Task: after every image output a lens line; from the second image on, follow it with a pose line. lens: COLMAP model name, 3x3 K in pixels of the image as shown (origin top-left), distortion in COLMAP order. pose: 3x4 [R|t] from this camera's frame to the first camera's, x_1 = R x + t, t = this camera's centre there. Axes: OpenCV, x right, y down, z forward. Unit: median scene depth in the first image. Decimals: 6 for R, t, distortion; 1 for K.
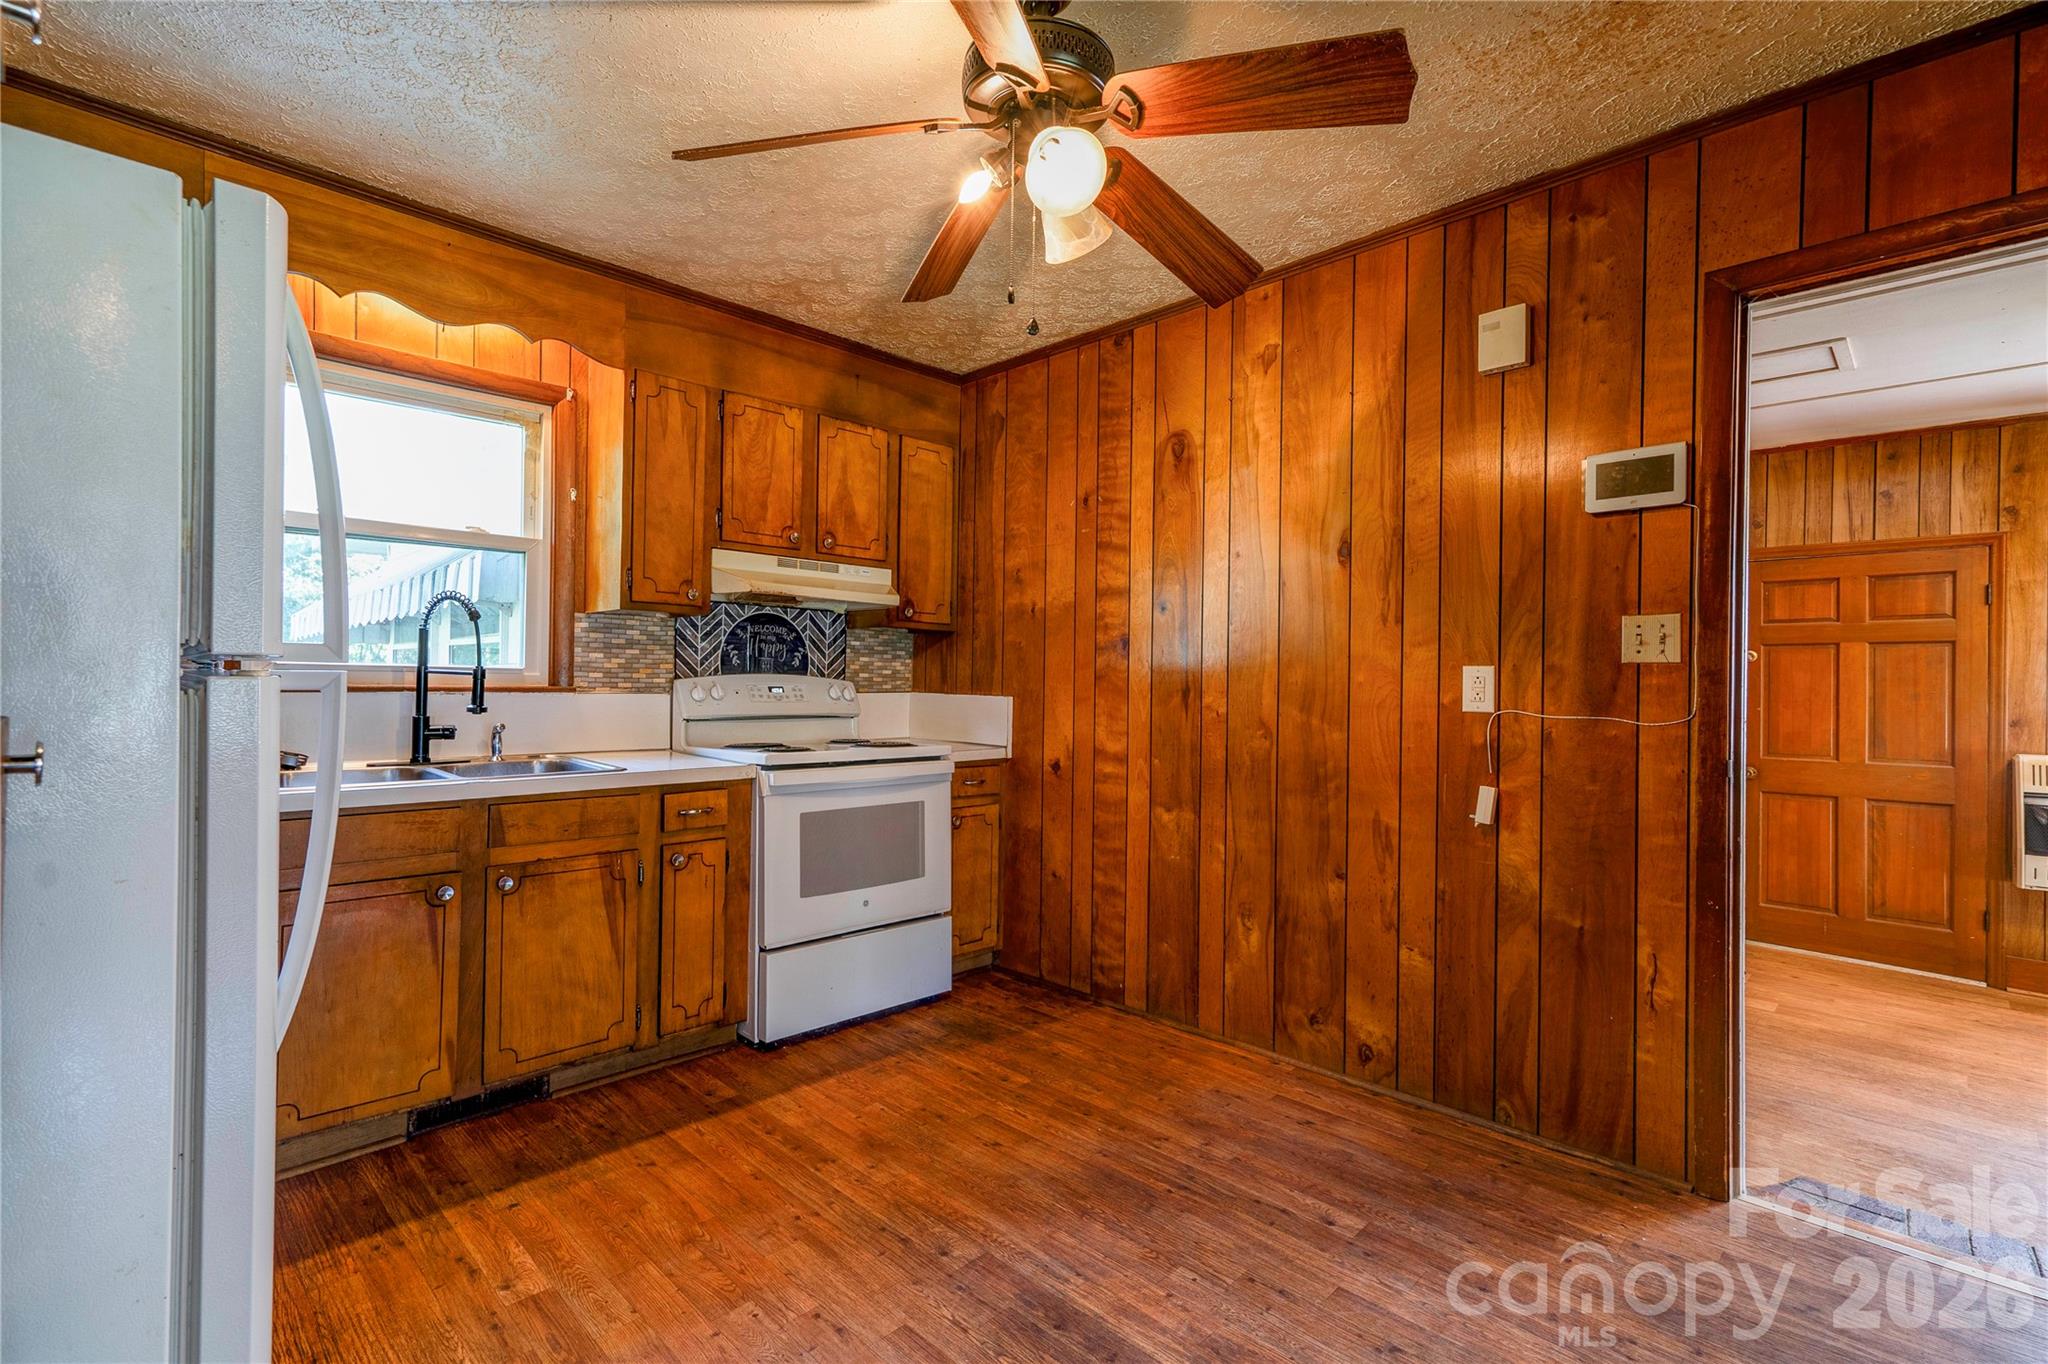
lens RADIAL K [[935.5, 0, 987.2], [0, 935.5, 678.3], [0, 0, 1]] dist [0.002106, 0.005075]
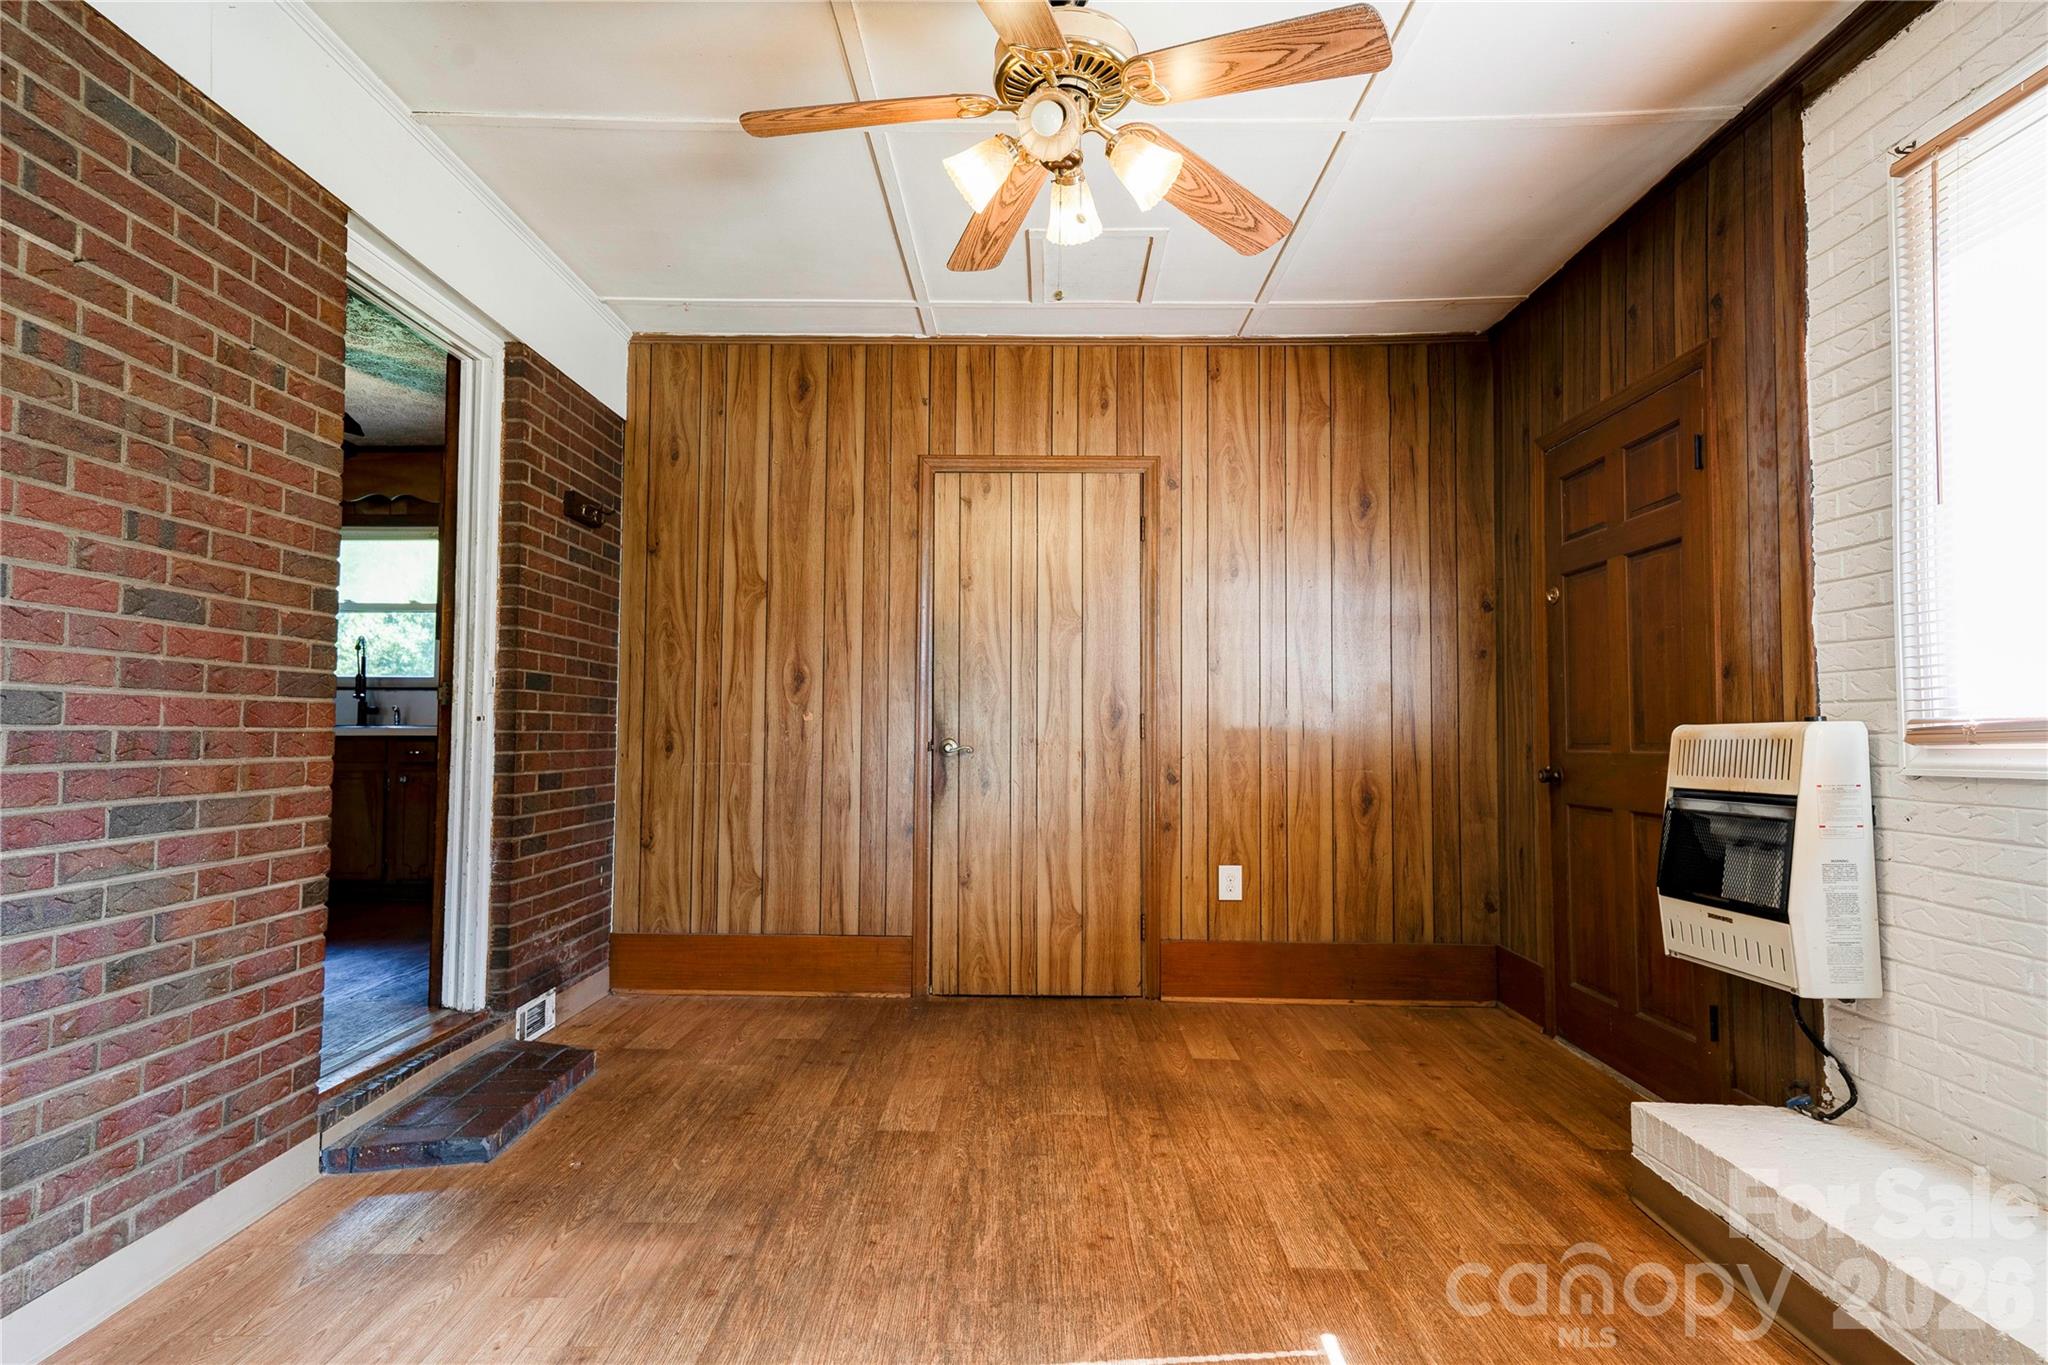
lens RADIAL K [[1136.0, 0, 1012.0], [0, 1136.0, 703.0], [0, 0, 1]] dist [0.002159, 0.000210]
pose [[0.703734, -0.029436, -0.709854, 1.199921], [0.002295, 0.999230, -0.039161, 0.087099], [0.710460, 0.025930, 0.703260, 0.205880]]
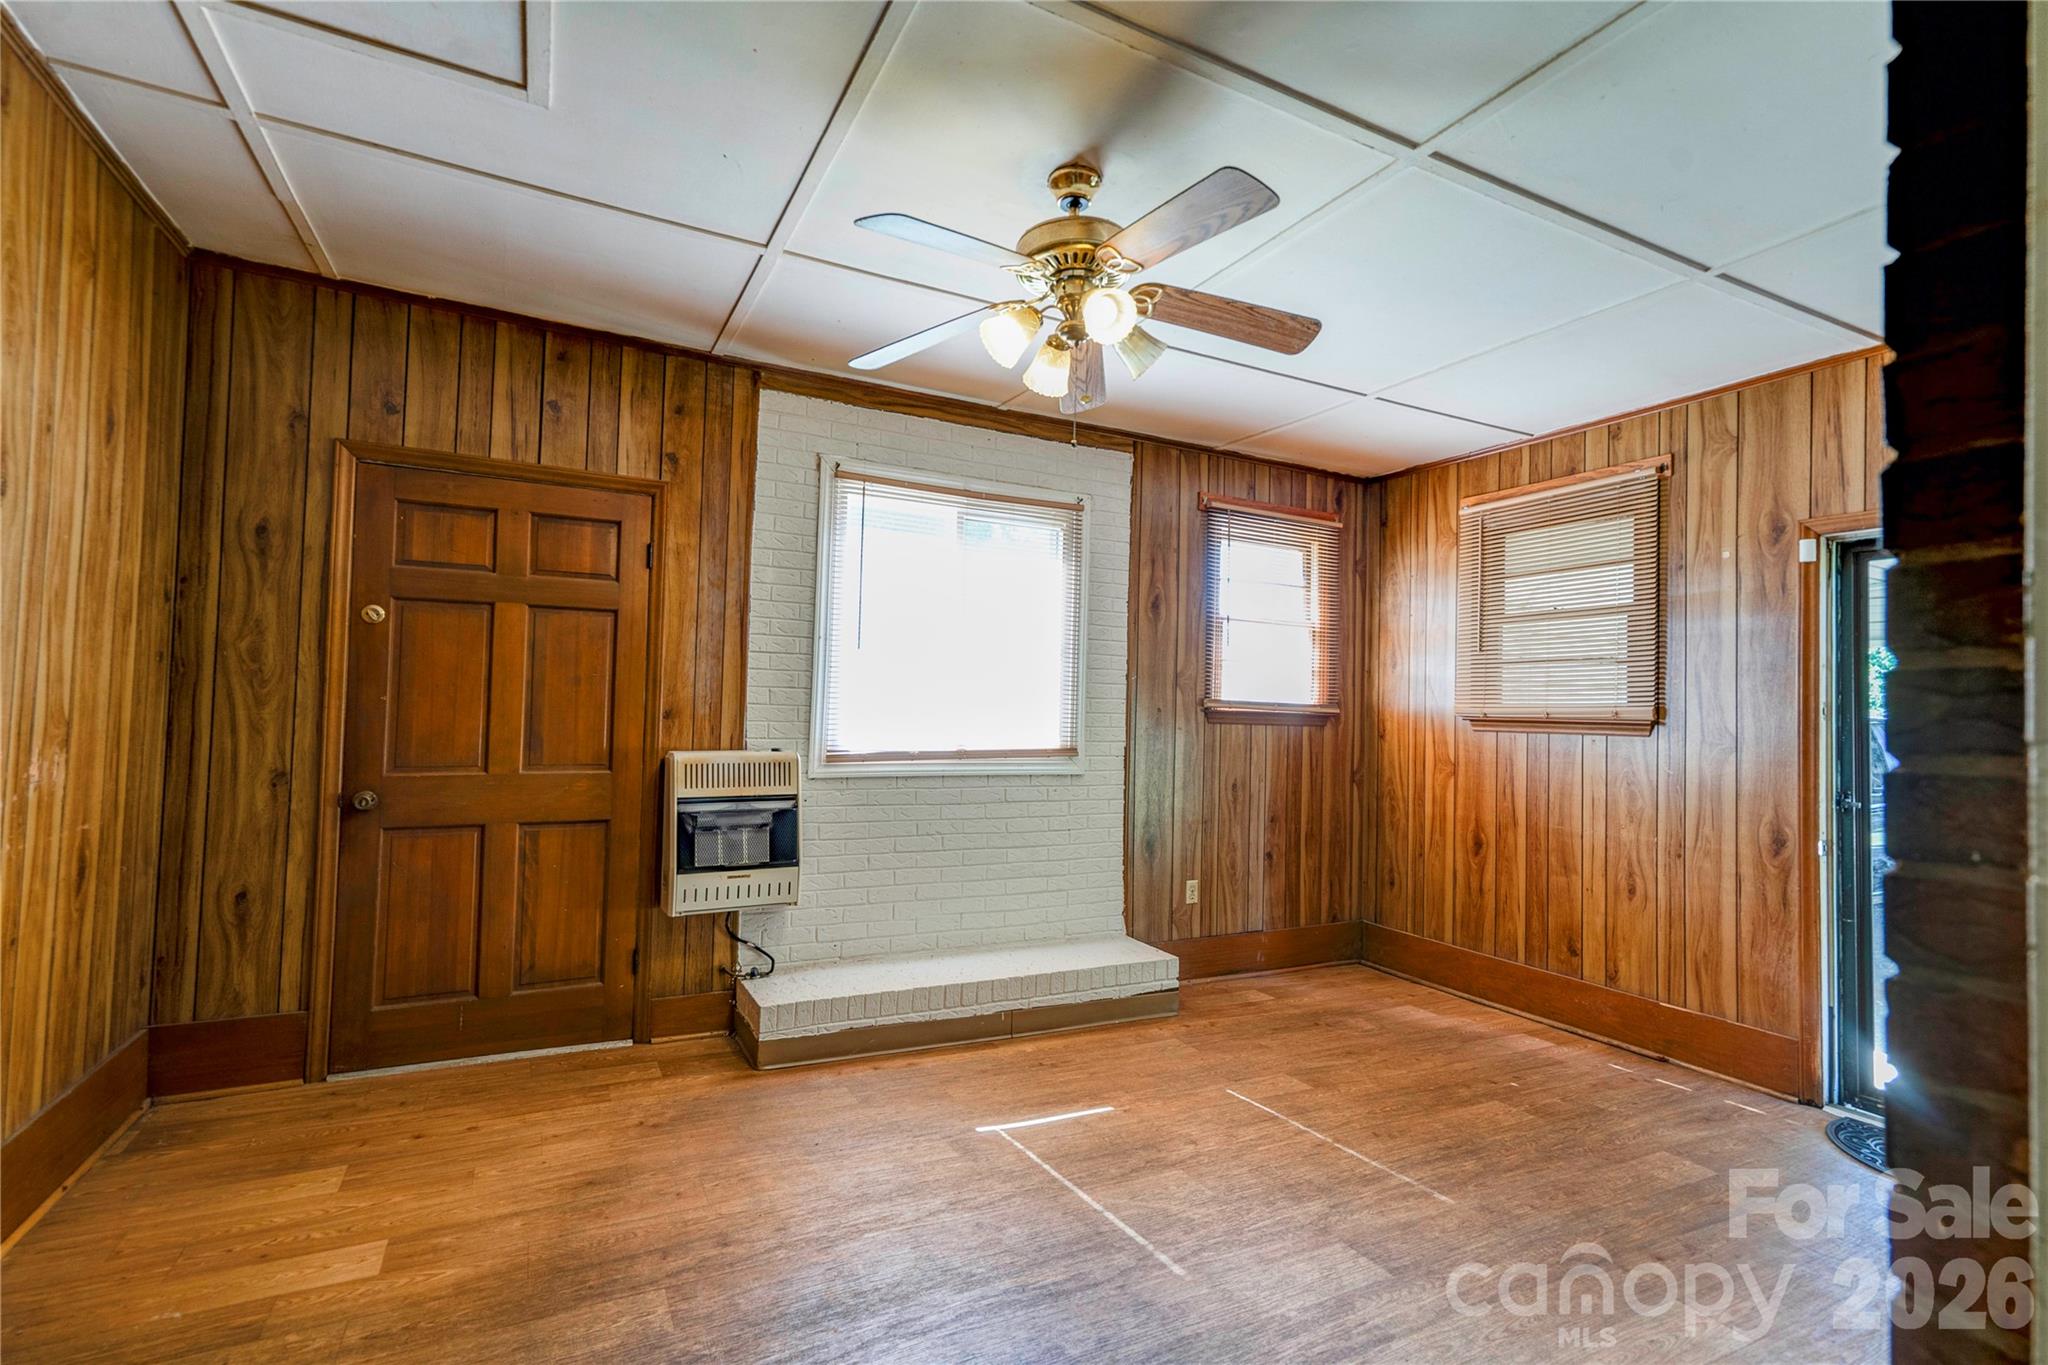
lens RADIAL K [[926.1, 0, 1024.2], [0, 926.1, 677.0], [0, 0, 1]] dist [-0.016287, 0.019460]
pose [[0.283203, 0.028036, 0.958650, 0.377888], [-0.021452, 0.999508, -0.022893, 0.025449], [-0.958820, -0.014081, 0.283665, 0.445828]]
